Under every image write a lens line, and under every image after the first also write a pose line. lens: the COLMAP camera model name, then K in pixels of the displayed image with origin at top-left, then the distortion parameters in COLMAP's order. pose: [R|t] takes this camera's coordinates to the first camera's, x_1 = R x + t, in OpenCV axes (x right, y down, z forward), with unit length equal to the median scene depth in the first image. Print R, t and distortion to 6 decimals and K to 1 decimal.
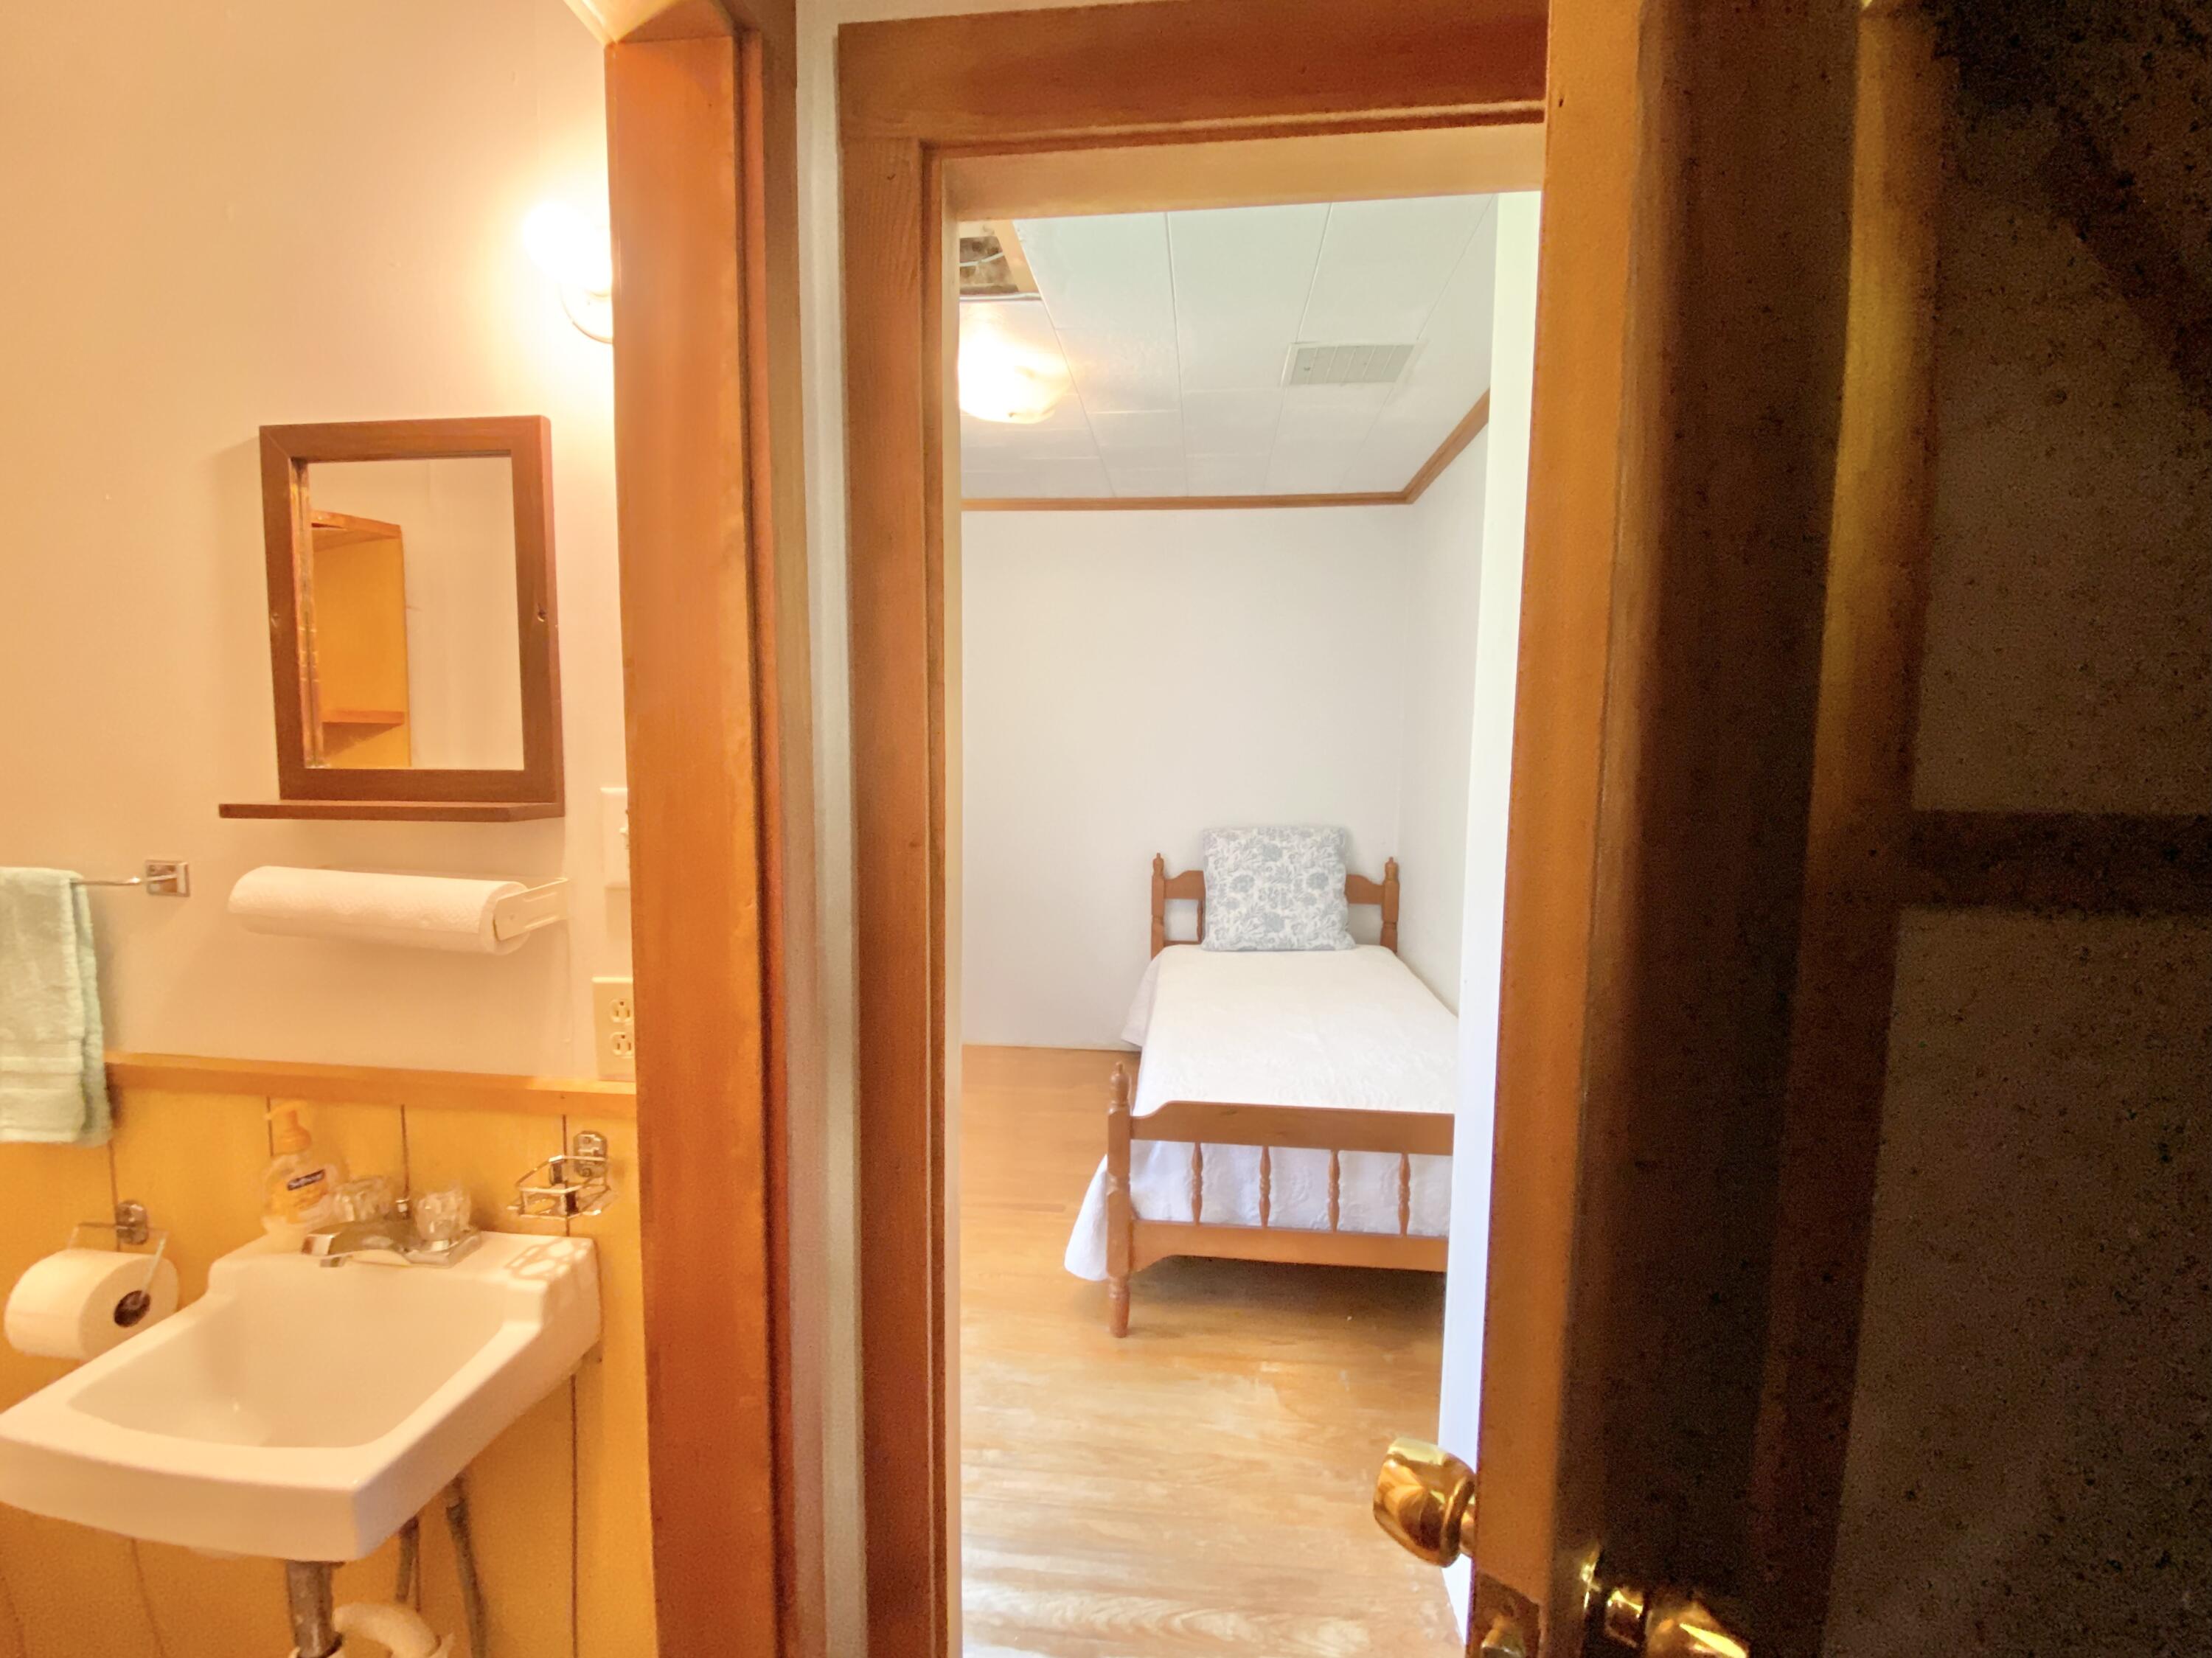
lens RADIAL K [[940.0, 0, 1099.8], [0, 940.0, 826.0], [0, 0, 1]] dist [0.019538, -0.018872]
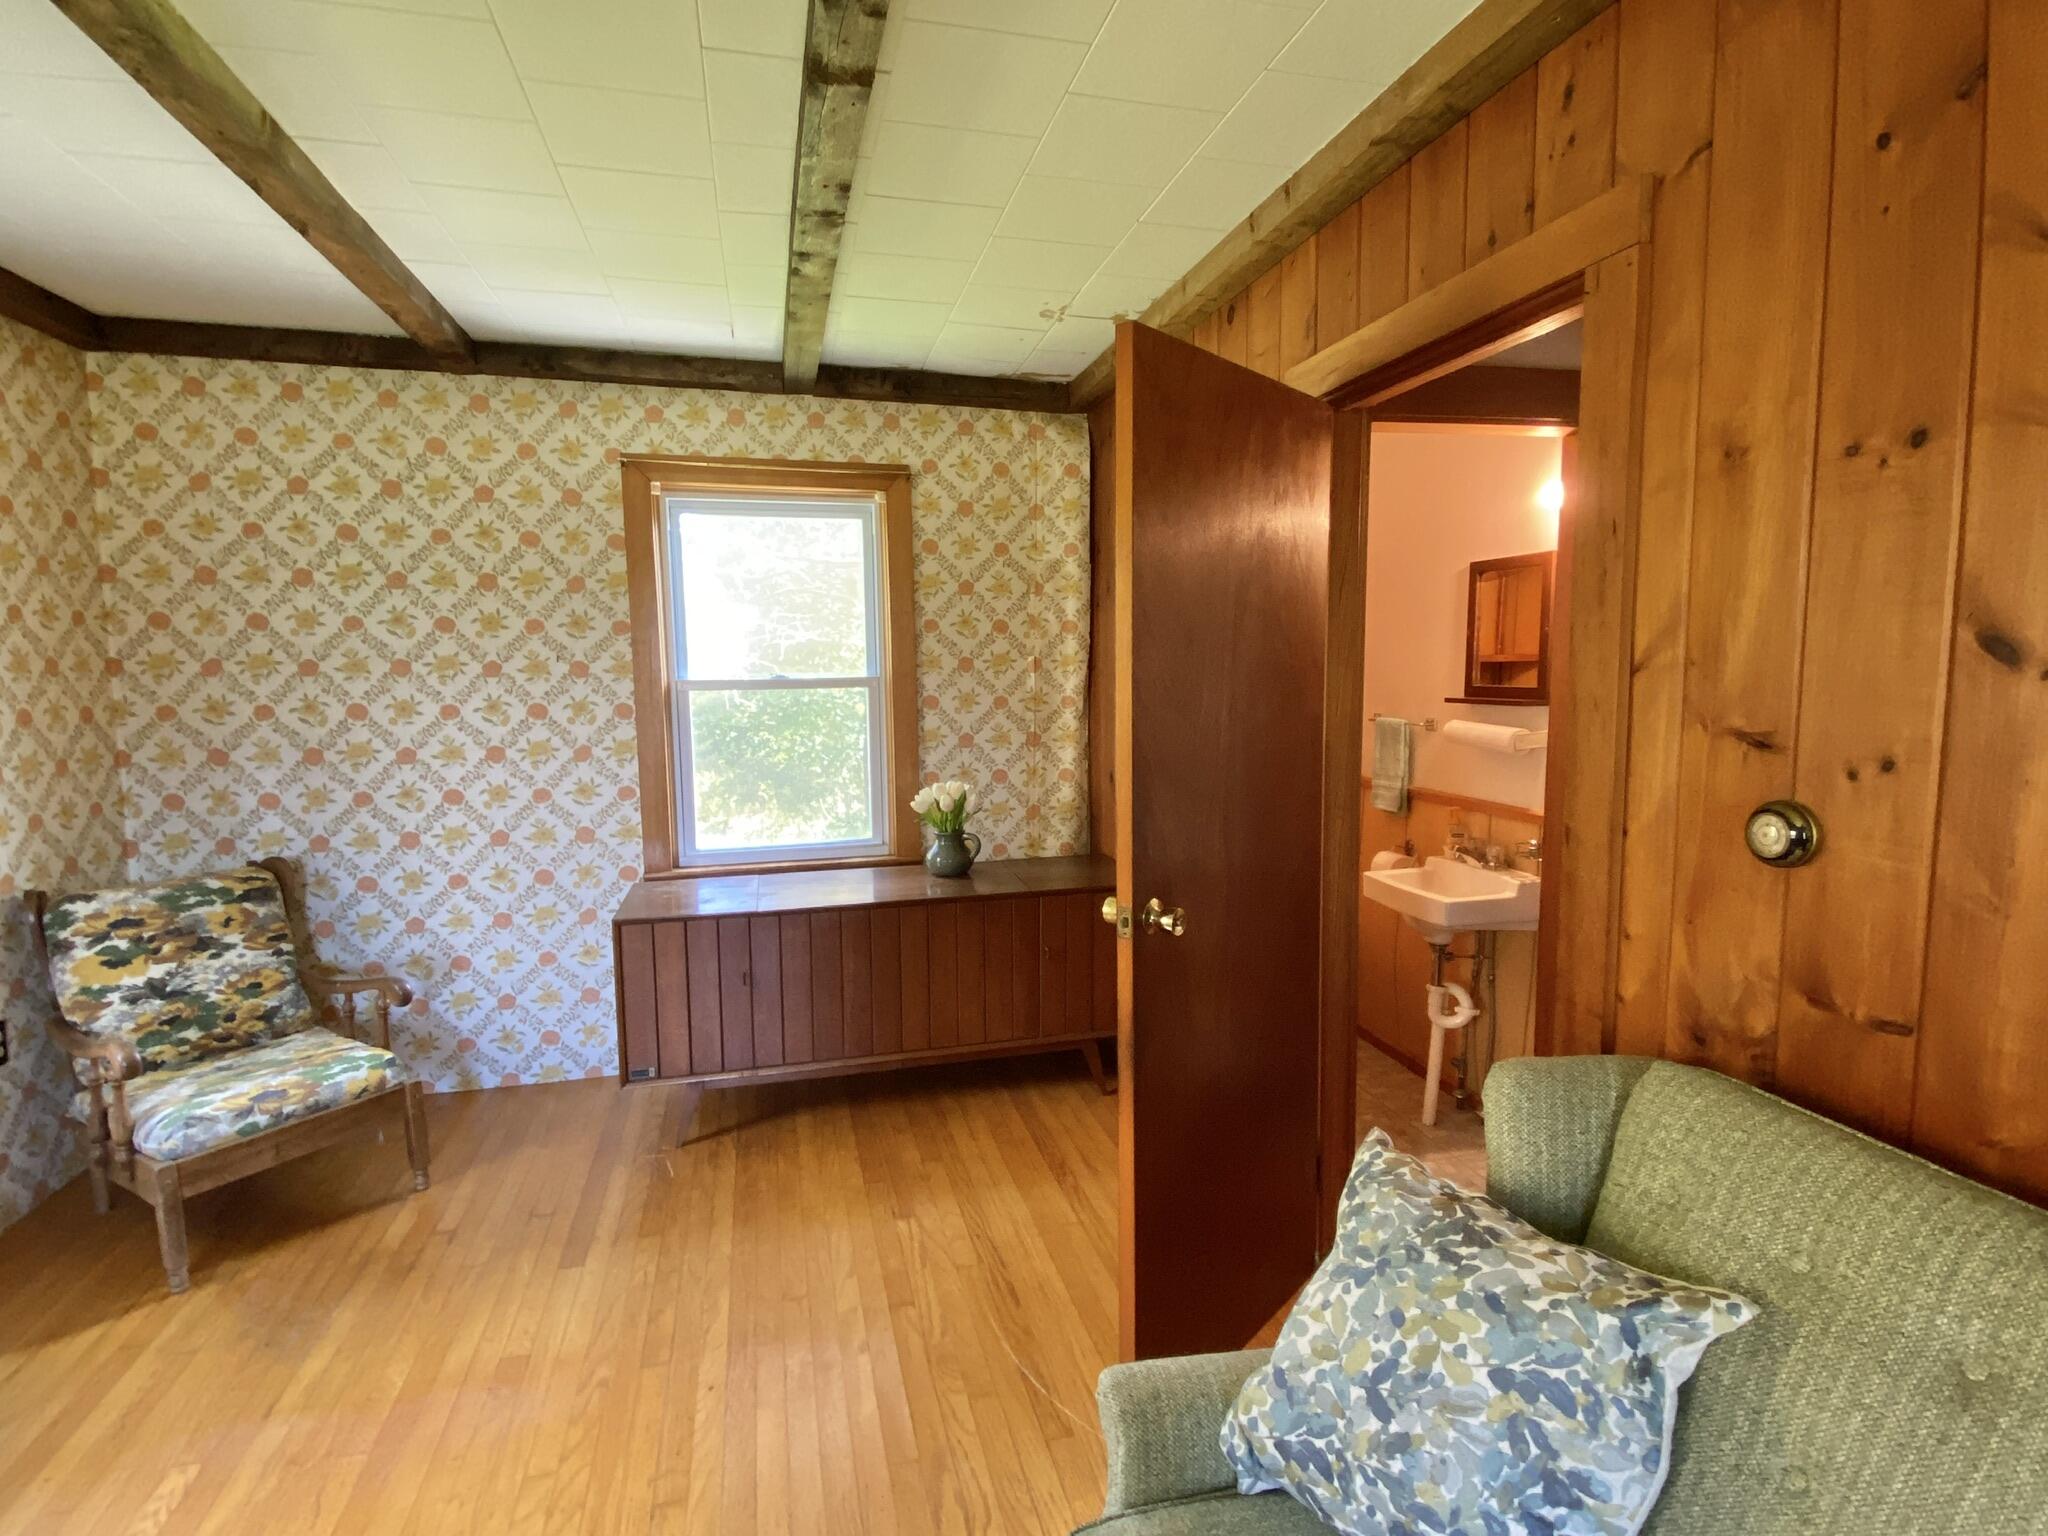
lens RADIAL K [[999.1, 0, 1015.7], [0, 999.1, 771.9], [0, 0, 1]] dist [0.060399, -0.000031]
pose [[0.339045, 0.089068, -0.936544, 1.425000], [-0.061602, 0.995474, 0.072371, 0.054653], [0.938751, 0.033156, 0.342997, -1.193052]]
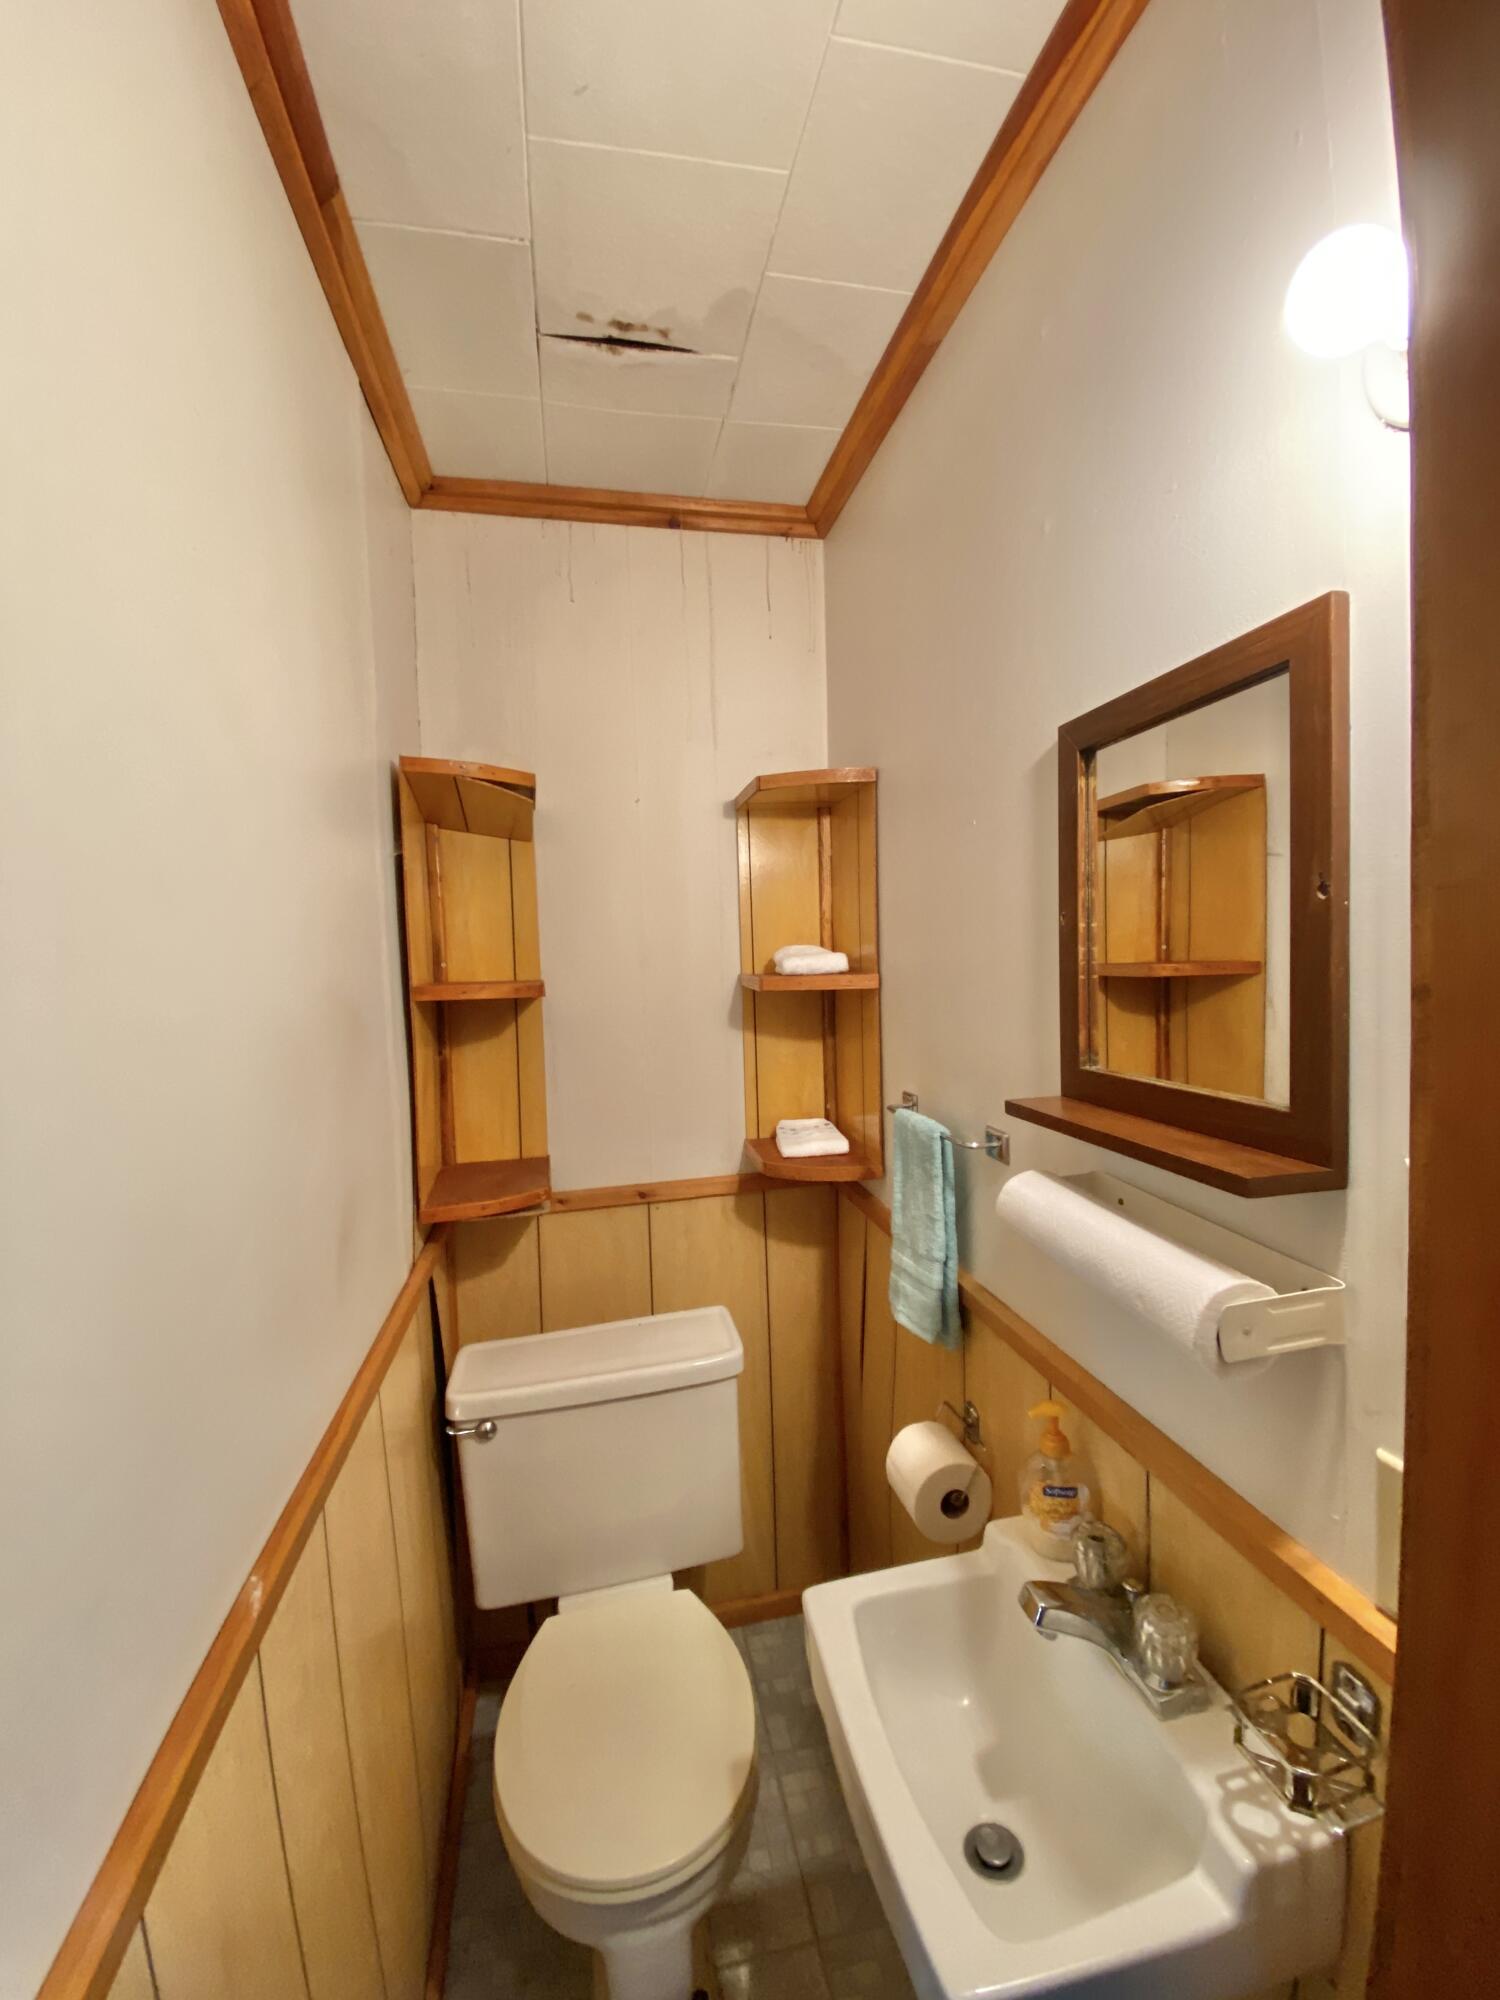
lens RADIAL K [[807.3, 0, 735.0], [0, 807.3, 992.6], [0, 0, 1]] dist [0.026168, -0.022498]
pose [[0.288620, 0.024536, -0.957129, -0.143927], [-0.045735, 0.998884, 0.011815, -0.127523], [0.956351, 0.040364, 0.289420, 0.403117]]
